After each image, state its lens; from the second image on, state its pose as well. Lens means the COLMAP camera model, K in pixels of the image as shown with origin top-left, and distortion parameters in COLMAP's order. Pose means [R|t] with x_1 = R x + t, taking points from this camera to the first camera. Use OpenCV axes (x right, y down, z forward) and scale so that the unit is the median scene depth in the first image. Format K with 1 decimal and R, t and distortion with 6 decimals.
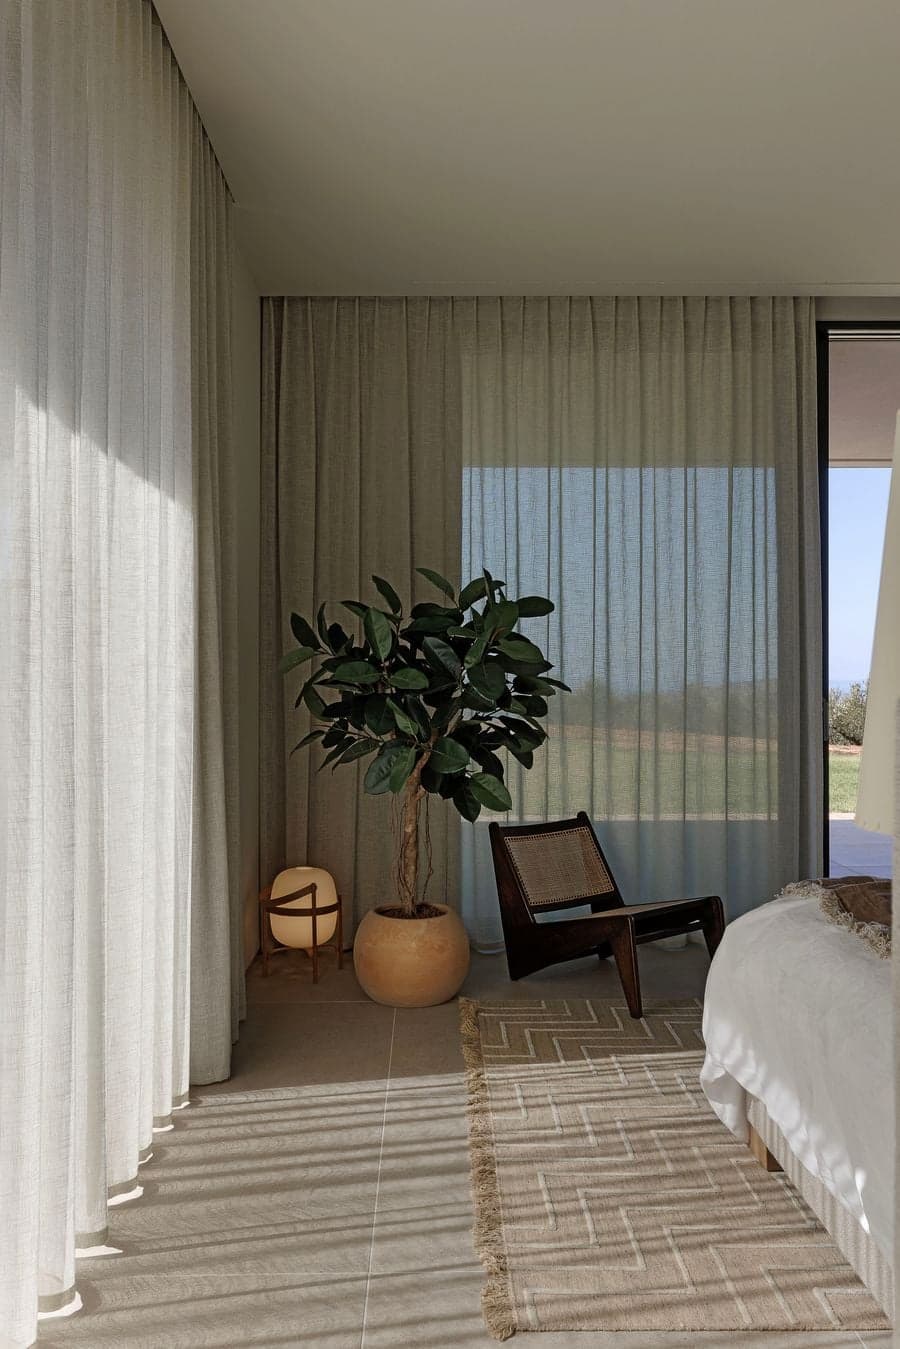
lens RADIAL K [[1113.8, 0, 450.0], [0, 1113.8, 674.5], [0, 0, 1]] dist [0.005673, 0.005433]
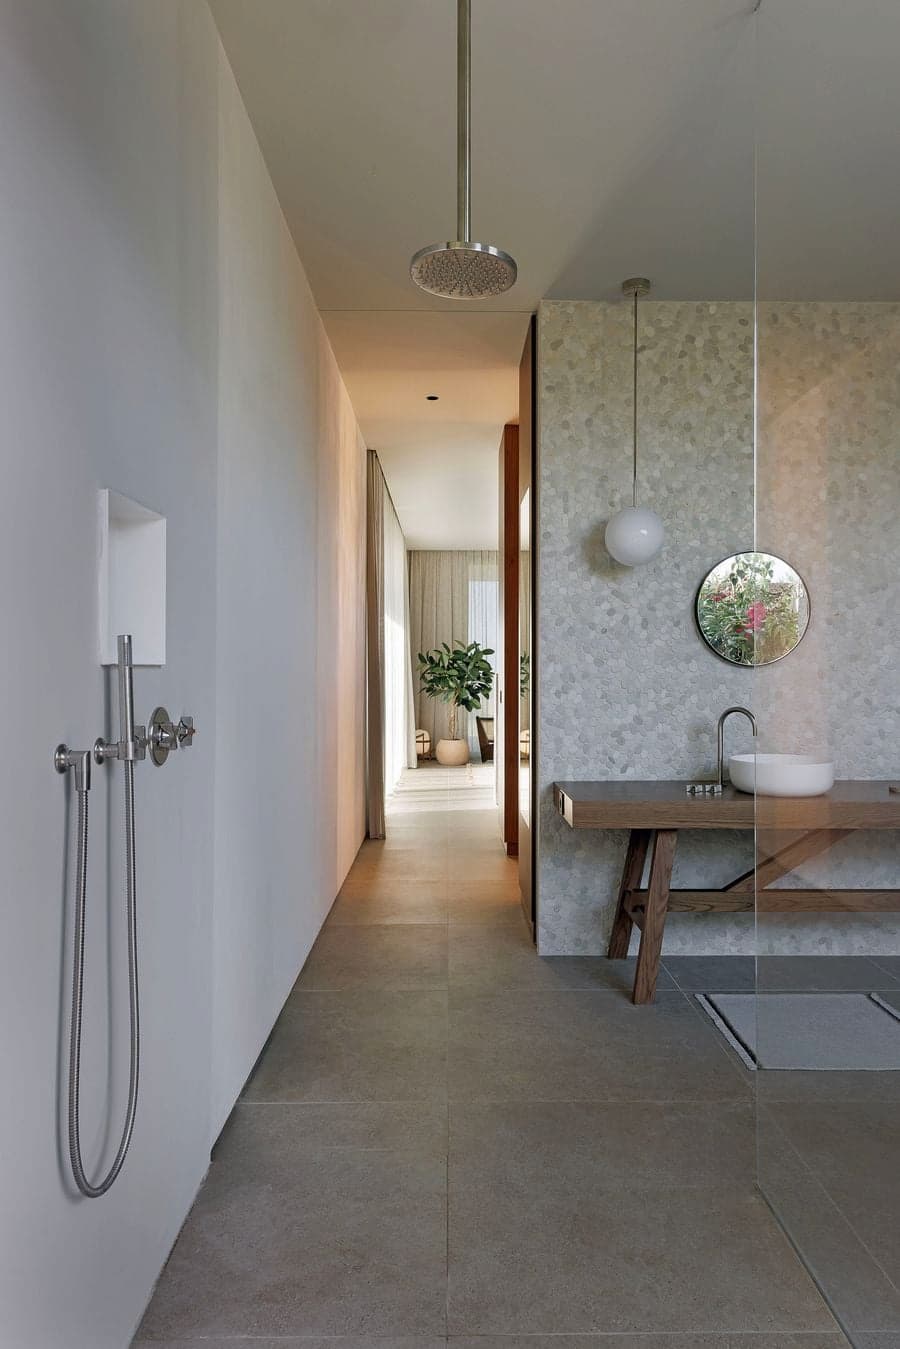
lens RADIAL K [[1113.8, 0, 450.0], [0, 1113.8, 674.5], [0, 0, 1]] dist [0.005673, 0.005433]
pose [[0.999780, 0.003181, -0.020723, 0.027602], [-0.002953, 0.999935, 0.011035, -0.027086], [0.020756, -0.010971, 0.999724, -2.476741]]
